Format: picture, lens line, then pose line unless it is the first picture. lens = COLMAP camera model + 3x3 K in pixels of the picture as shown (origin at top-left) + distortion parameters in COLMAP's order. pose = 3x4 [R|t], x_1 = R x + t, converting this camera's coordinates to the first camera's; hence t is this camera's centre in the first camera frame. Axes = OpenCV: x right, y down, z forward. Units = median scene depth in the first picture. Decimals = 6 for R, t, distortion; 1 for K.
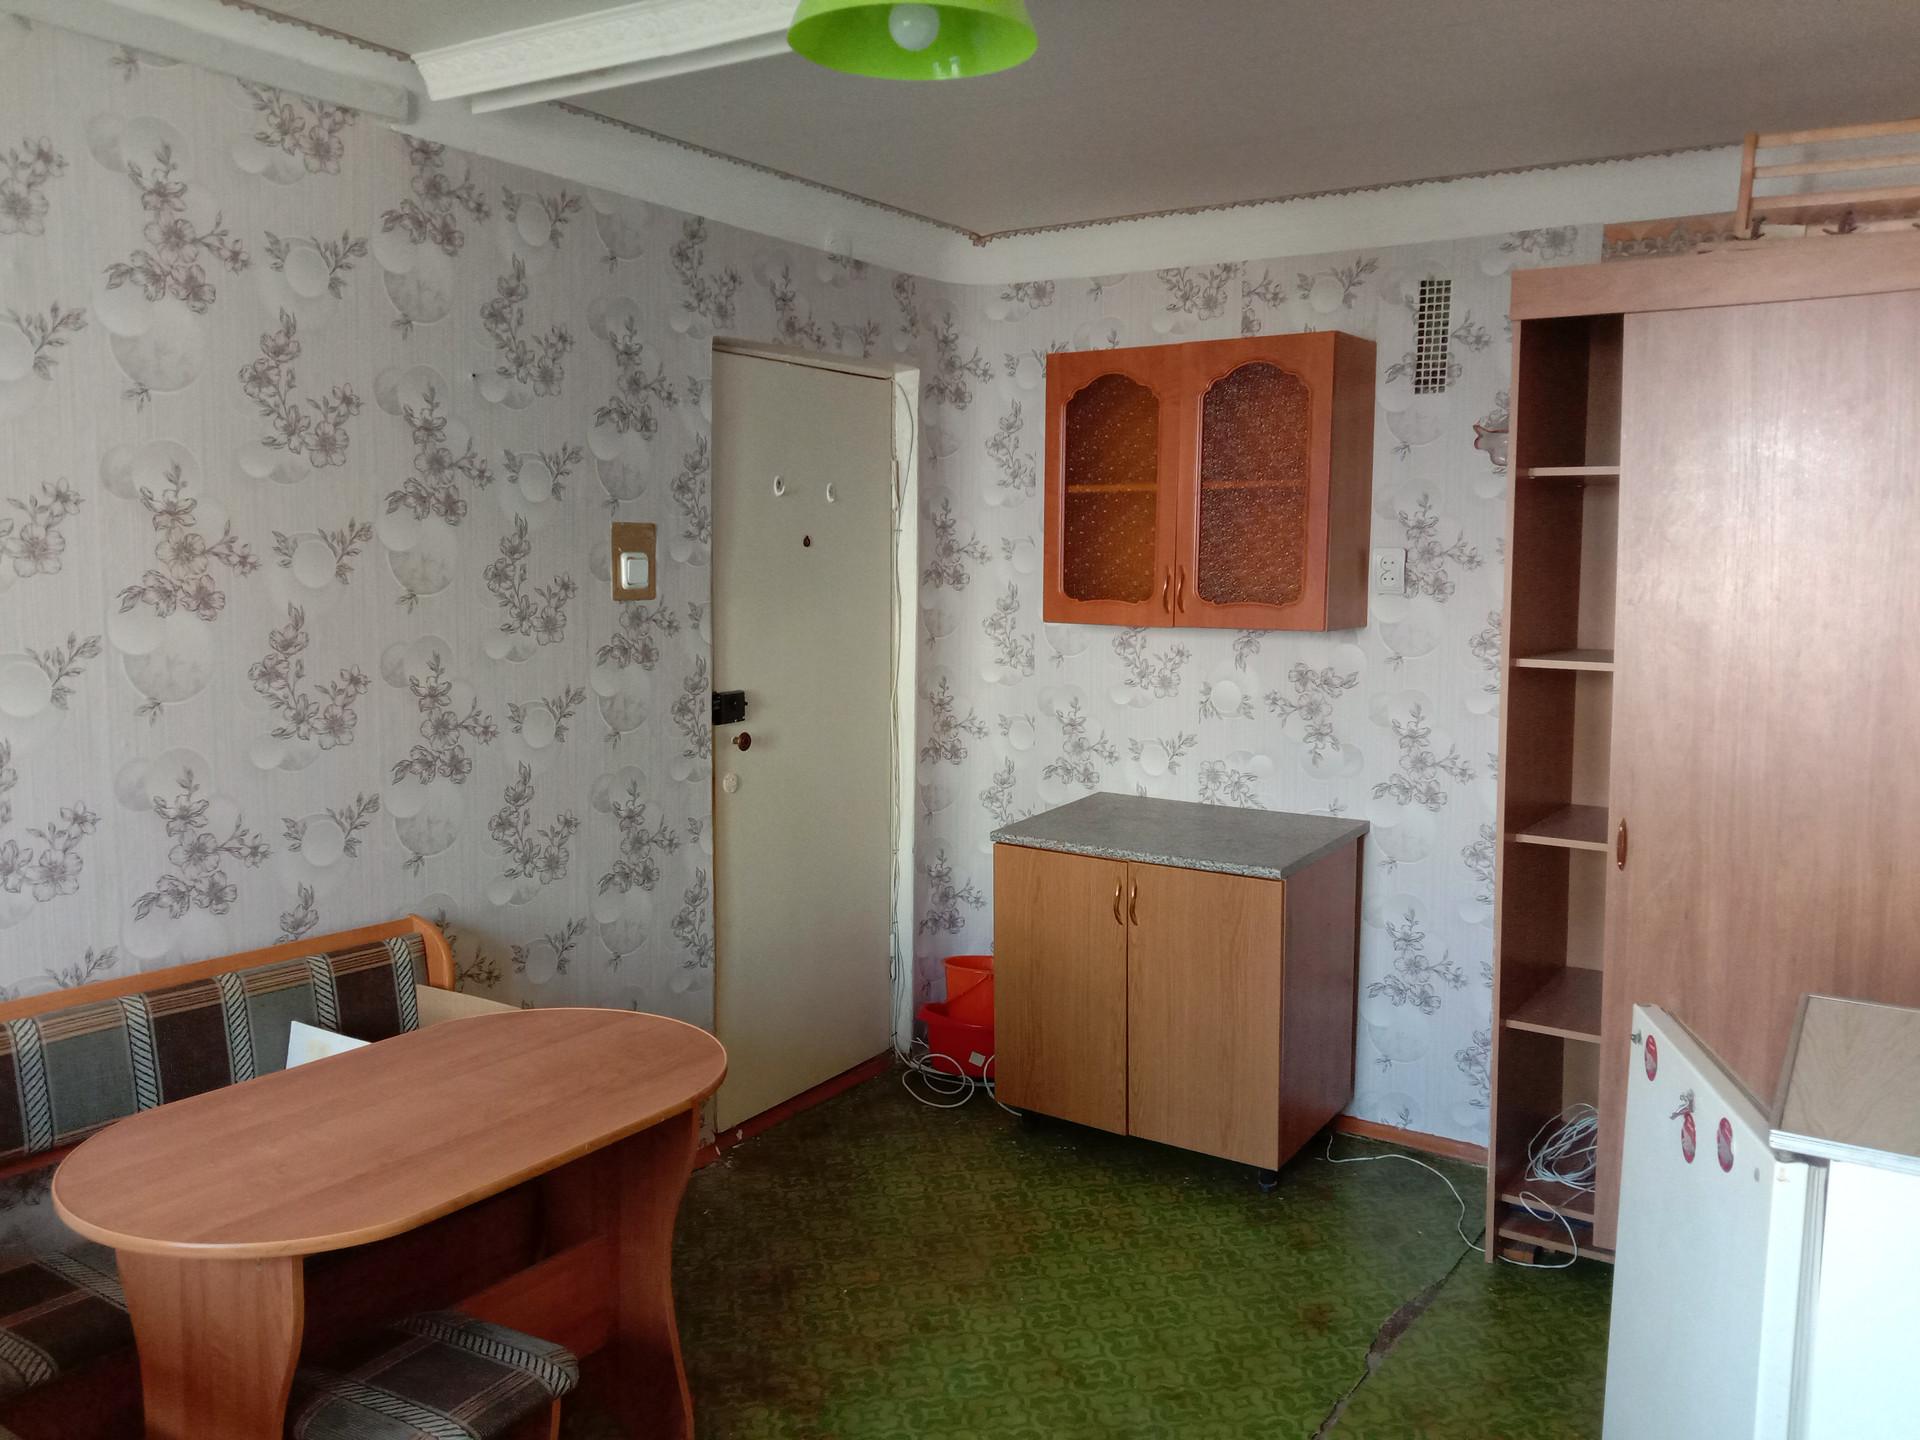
lens RADIAL K [[1460.7, 0, 974.2], [0, 1460.7, 719.3], [0, 0, 1]] dist [-0.067558, 0.023413]
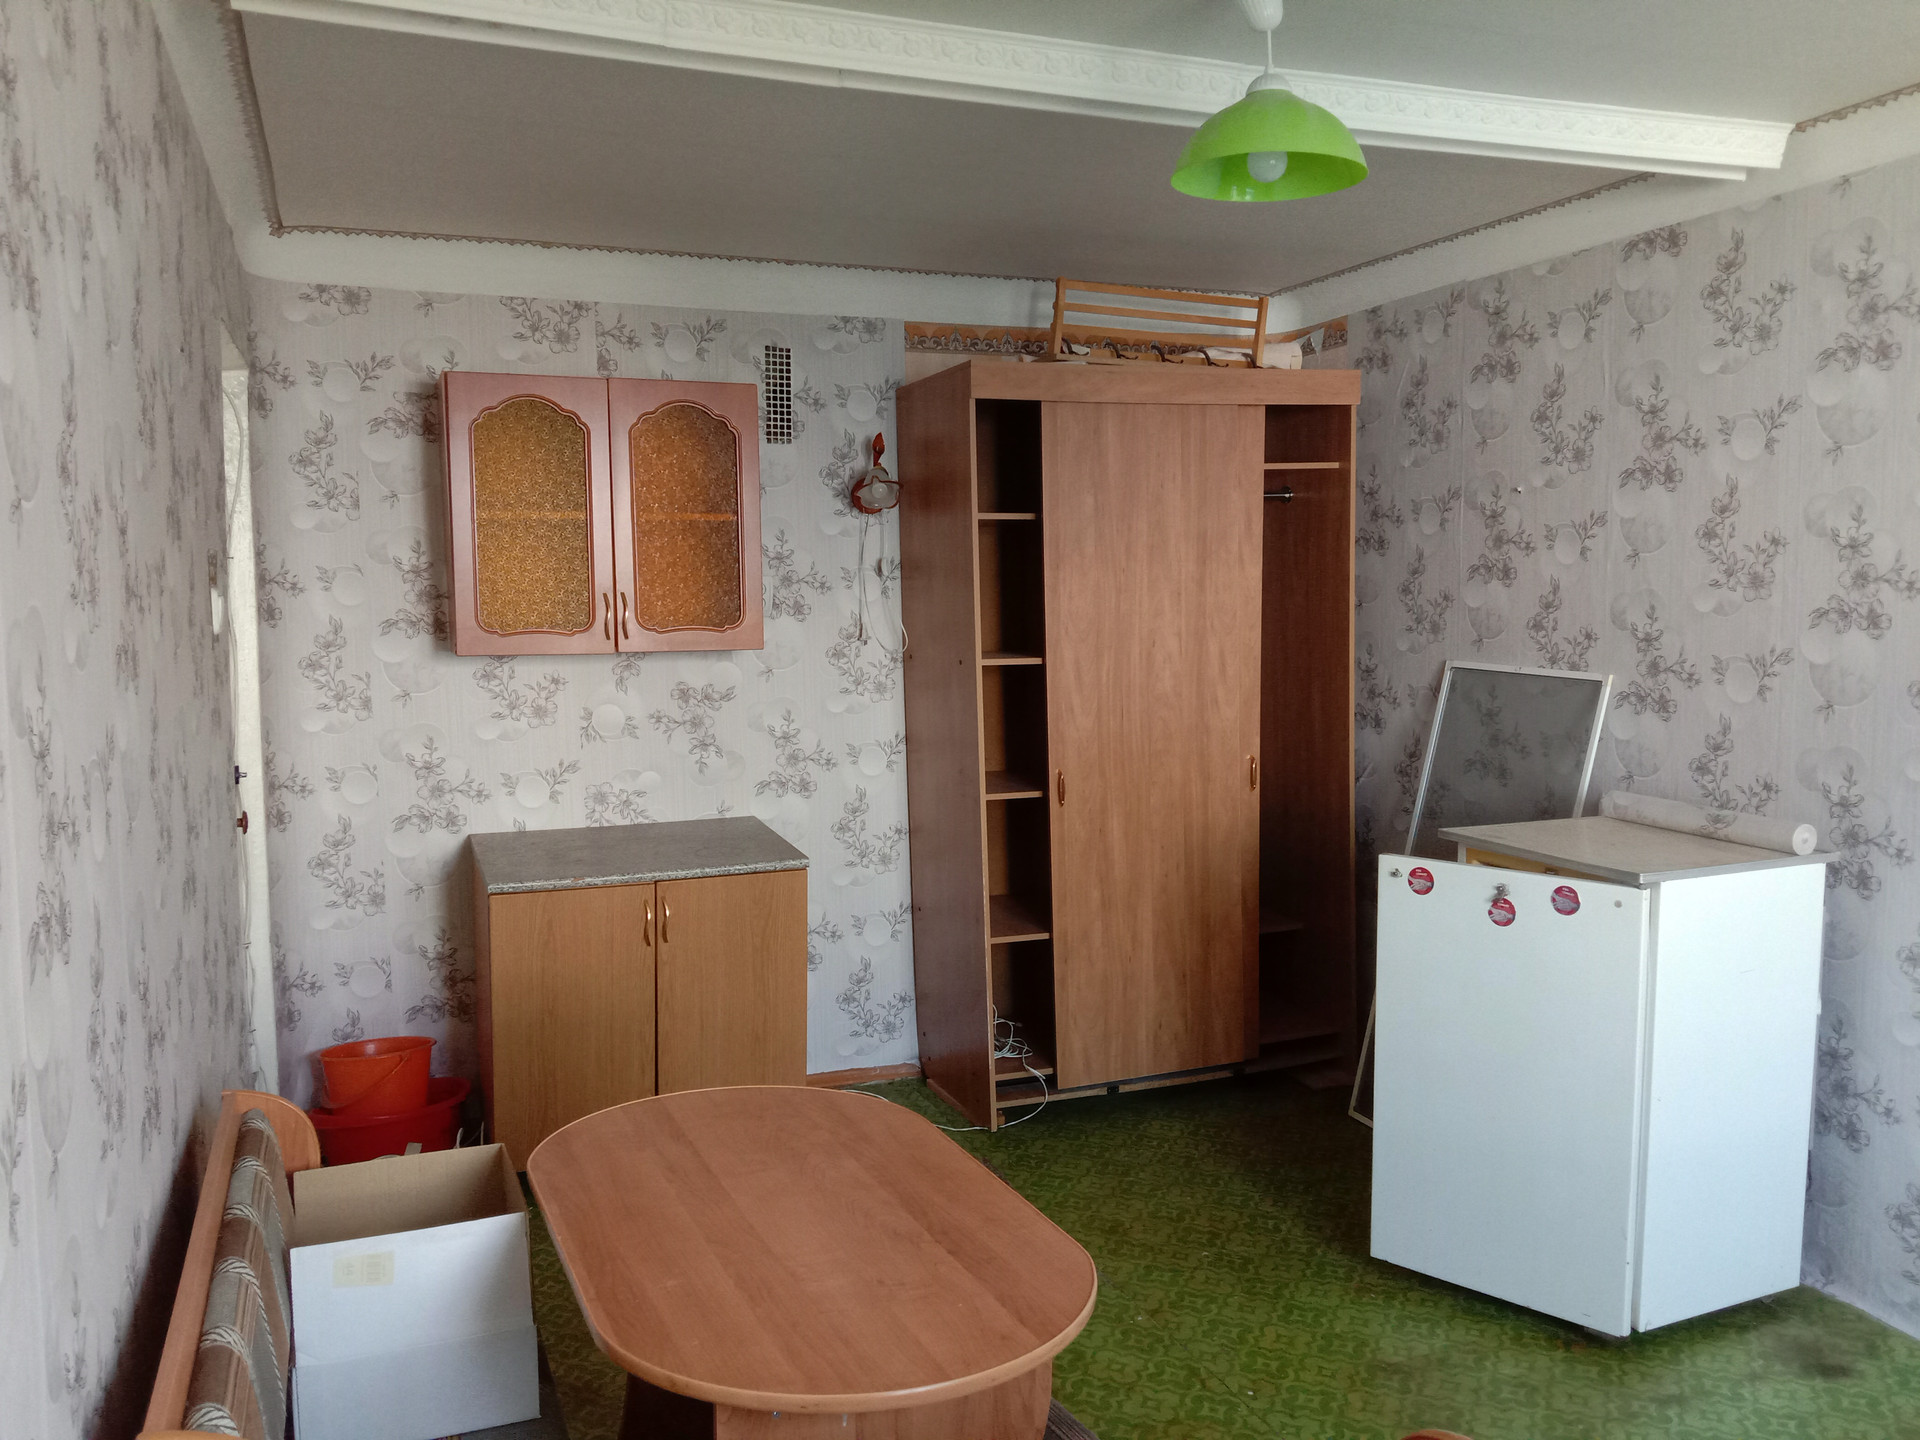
lens RADIAL K [[1460.7, 0, 980.2], [0, 1460.7, 716.9], [0, 0, 1]] dist [-0.067558, 0.023413]
pose [[0.553718, -0.083645, 0.828493, -0.559163], [0.100650, 0.994370, 0.033123, -0.026573], [-0.826599, 0.065047, 0.559019, 0.211762]]
